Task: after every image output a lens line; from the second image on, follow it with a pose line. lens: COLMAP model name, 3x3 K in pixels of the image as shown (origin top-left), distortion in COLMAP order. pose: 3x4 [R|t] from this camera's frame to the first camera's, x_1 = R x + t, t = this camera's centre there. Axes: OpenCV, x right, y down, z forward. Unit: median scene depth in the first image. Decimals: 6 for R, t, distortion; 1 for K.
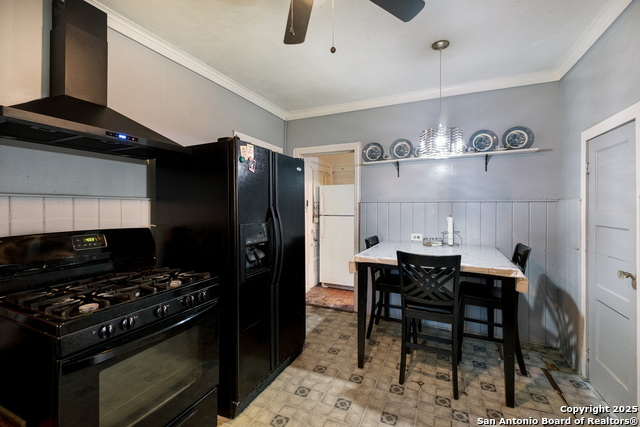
lens RADIAL K [[277.3, 0, 319.7], [0, 277.3, 213.4], [0, 0, 1]] dist [0.000273, -0.001647]
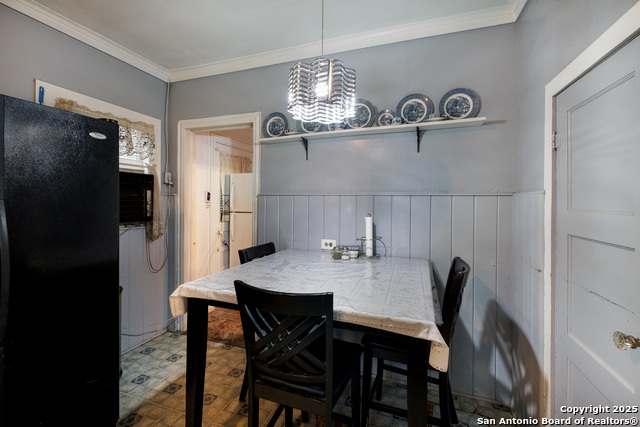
lens RADIAL K [[277.3, 0, 320.9], [0, 277.3, 208.1], [0, 0, 1]] dist [0.000273, -0.001647]
pose [[0.996264, 0.006067, 0.086144, 0.310870], [-0.005937, 0.999981, -0.001766, -0.006998], [-0.086153, 0.001248, 0.996281, 0.337373]]
